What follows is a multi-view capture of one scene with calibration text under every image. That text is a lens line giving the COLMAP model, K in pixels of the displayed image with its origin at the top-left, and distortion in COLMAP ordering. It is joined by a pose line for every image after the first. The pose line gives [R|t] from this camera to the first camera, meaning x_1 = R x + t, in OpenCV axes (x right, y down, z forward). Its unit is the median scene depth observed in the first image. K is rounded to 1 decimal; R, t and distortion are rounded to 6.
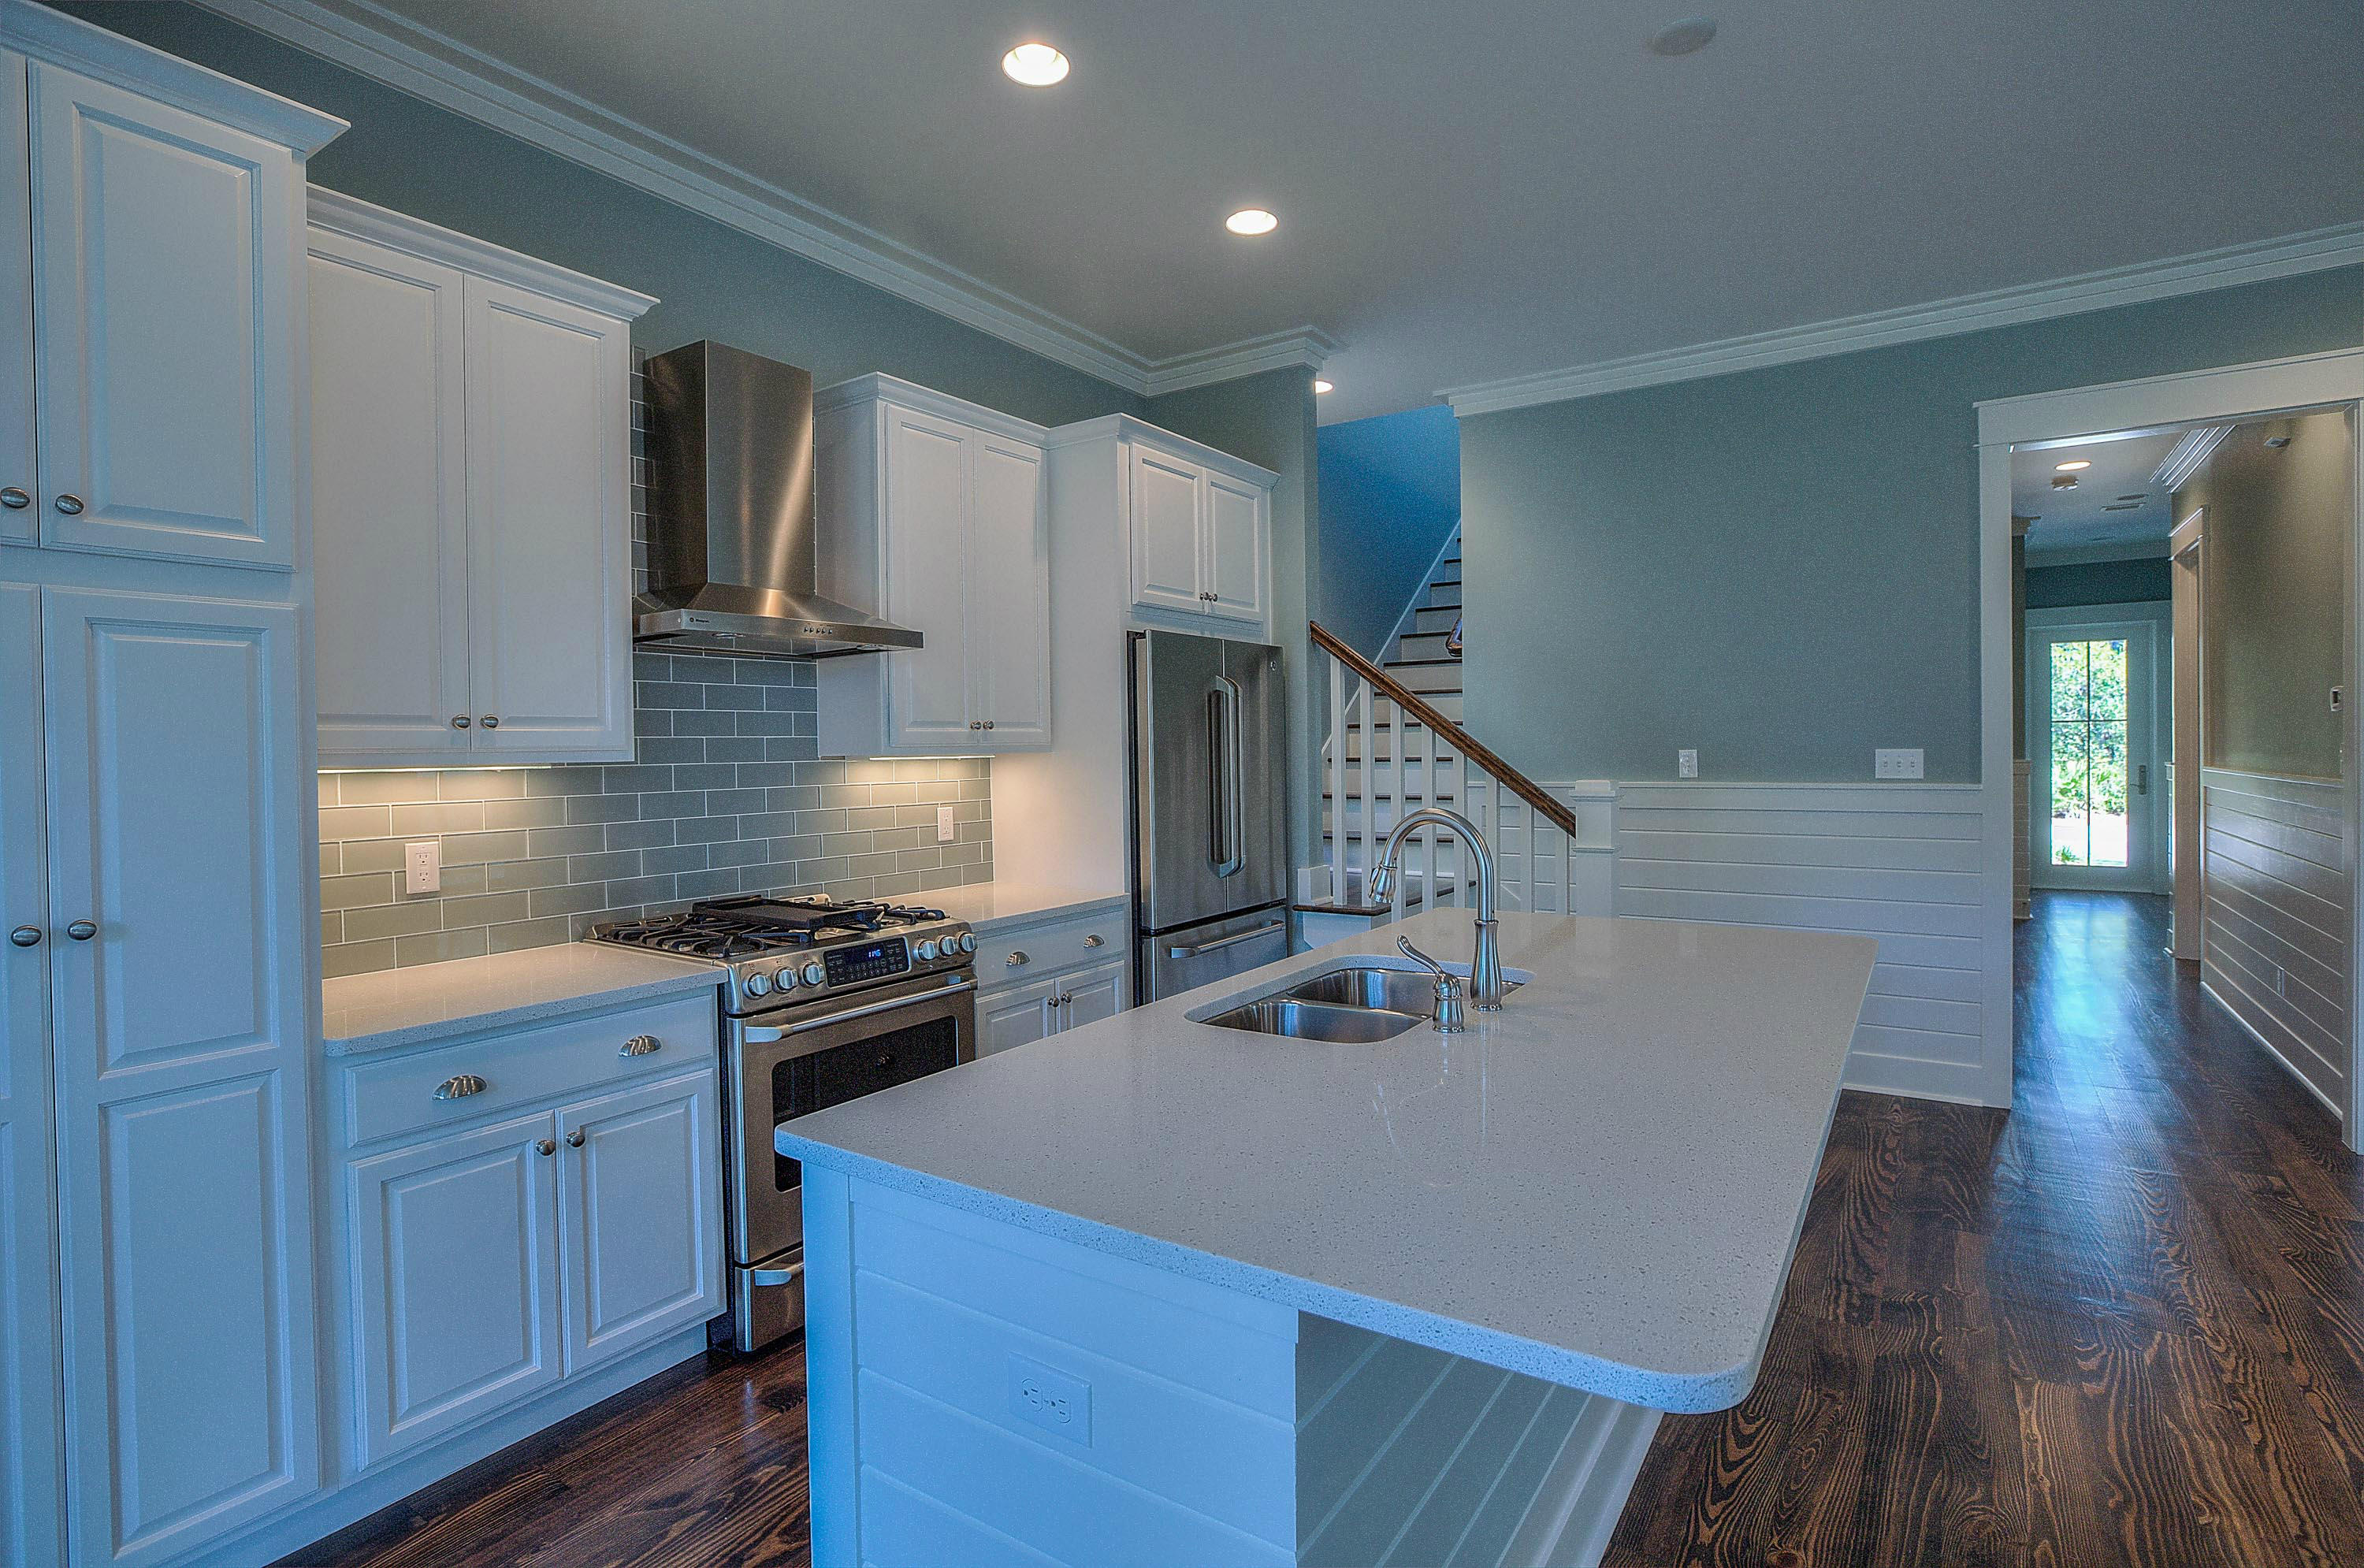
lens RADIAL K [[1172.4, 0, 1183.9], [0, 1172.4, 771.0], [0, 0, 1]] dist [-0.016230, 0.002980]
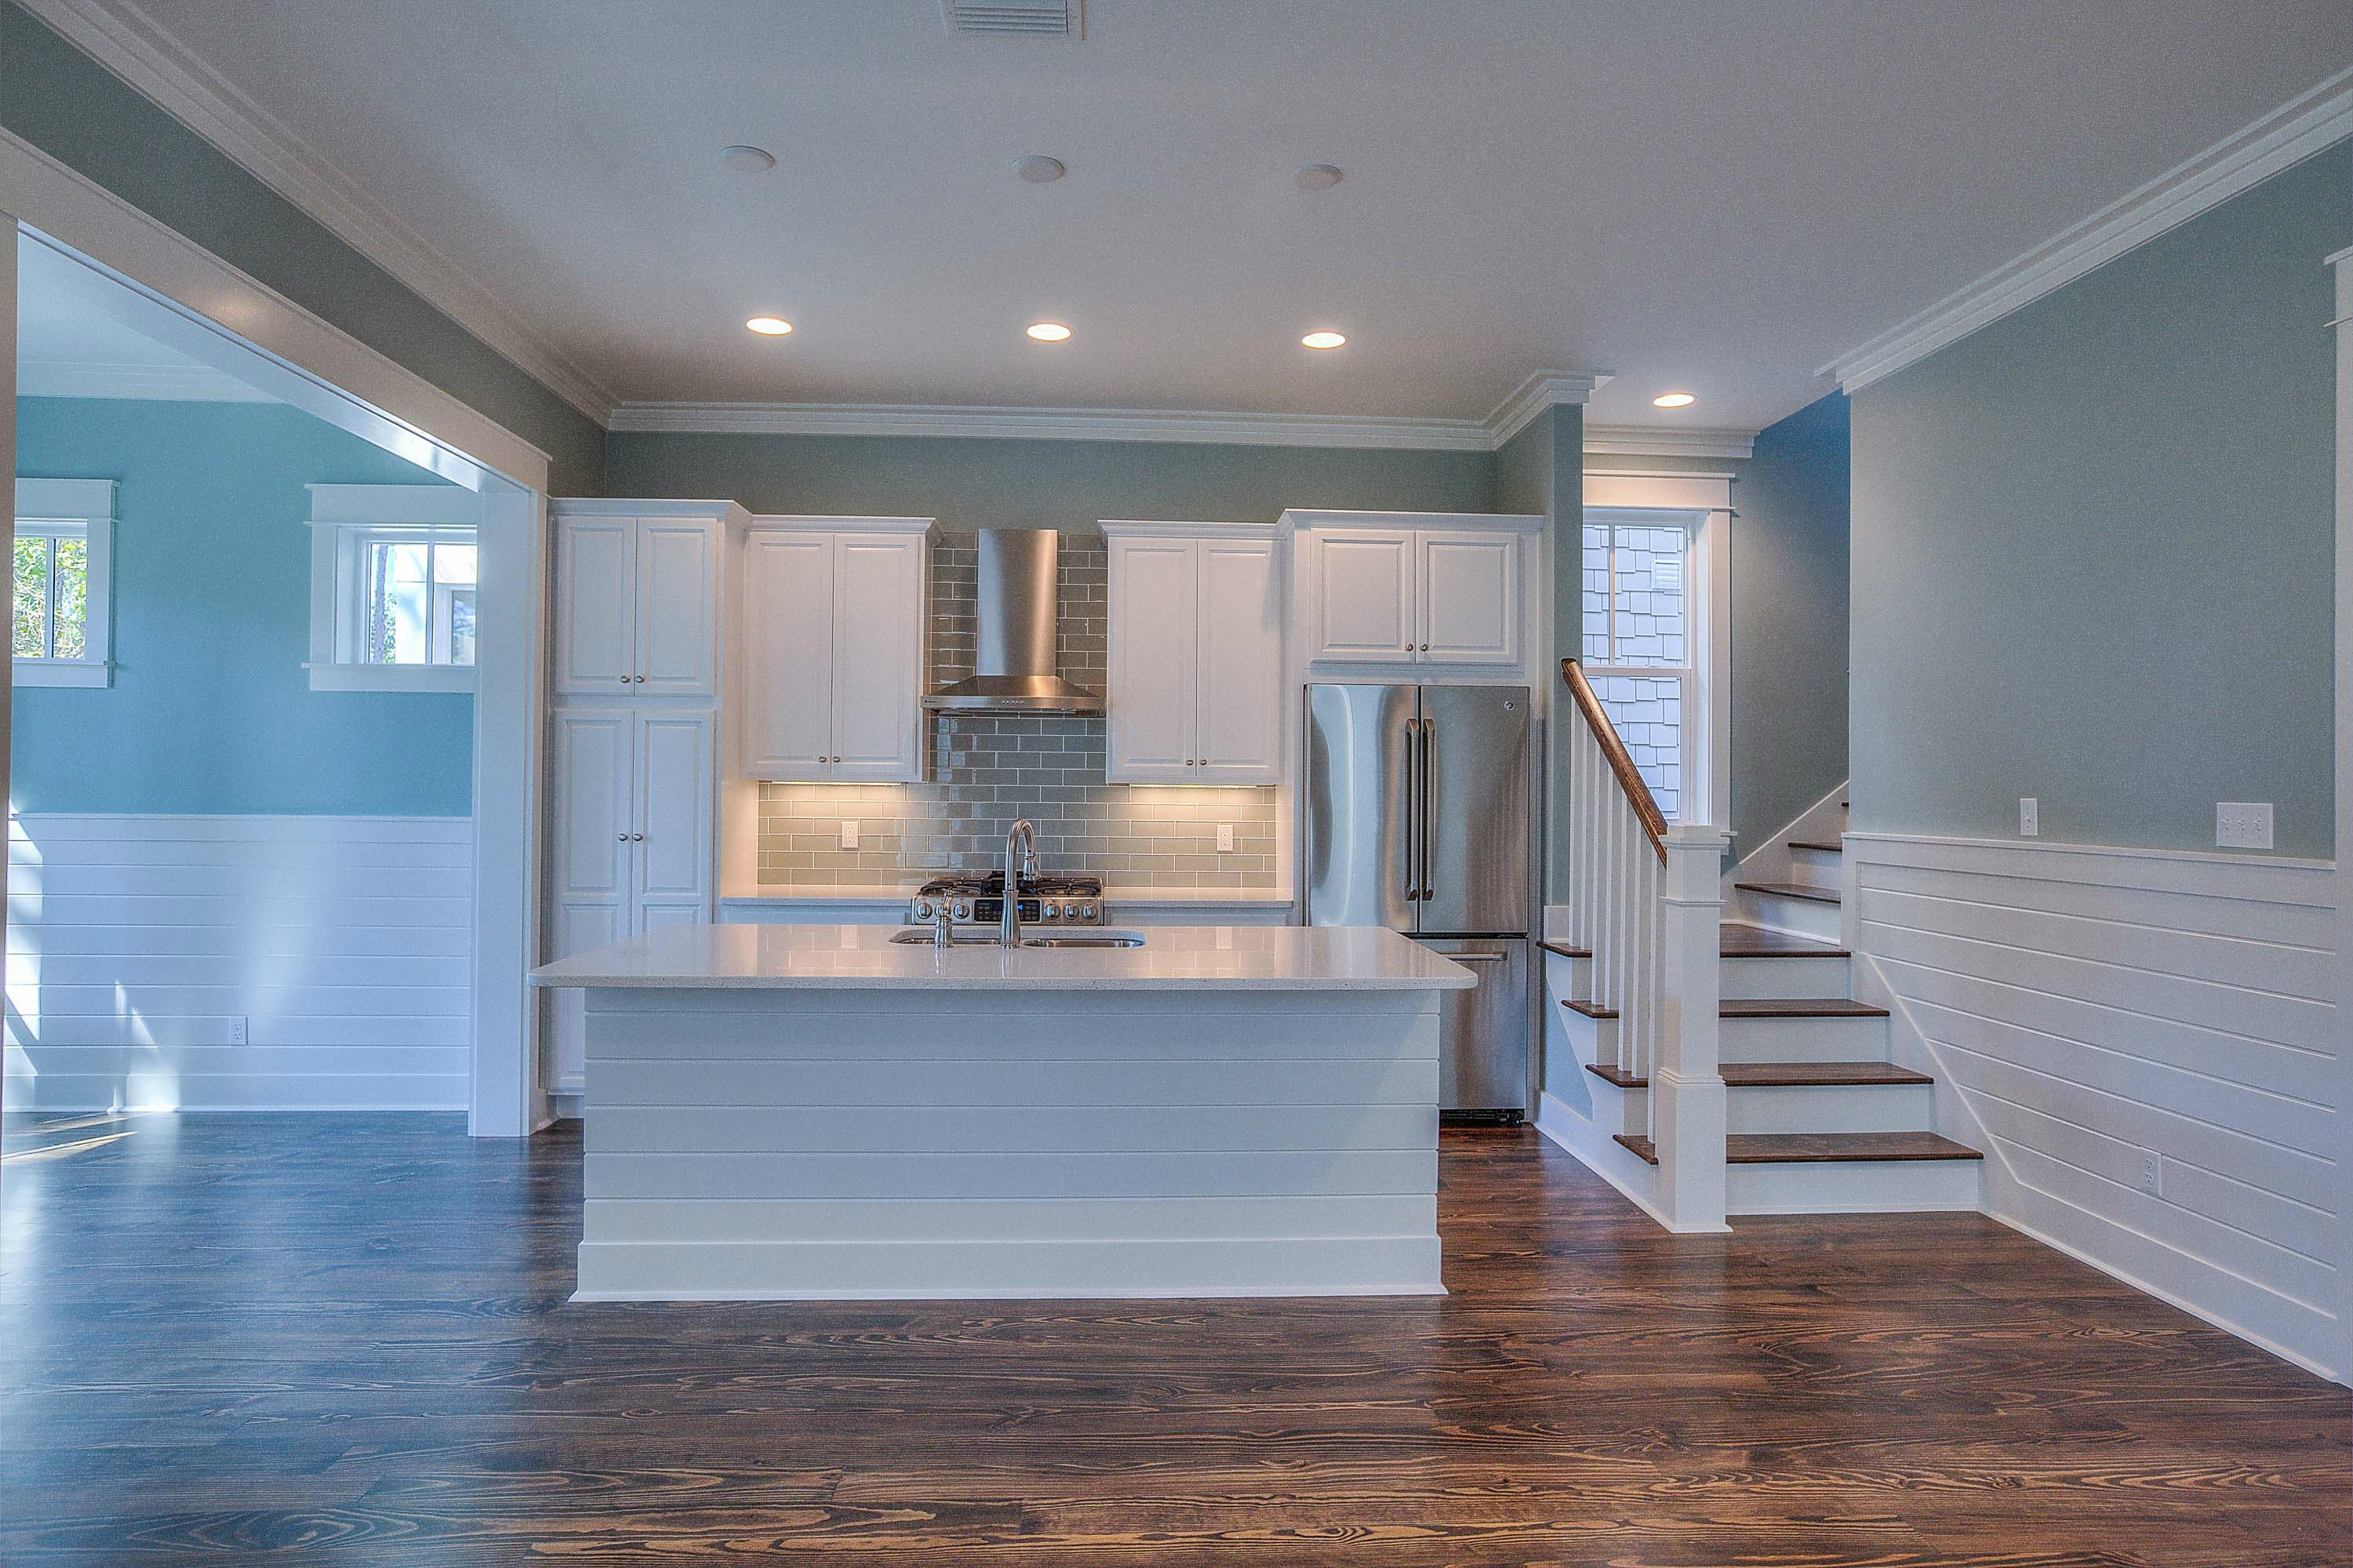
lens RADIAL K [[1394.7, 0, 1175.2], [0, 1394.7, 783.7], [0, 0, 1]] dist [0.005240, 0.002644]
pose [[0.583409, 0.016279, -0.812015, 1.063494], [-0.033506, 0.999430, -0.004036, -0.007145], [0.811487, 0.029562, 0.583623, 0.058010]]
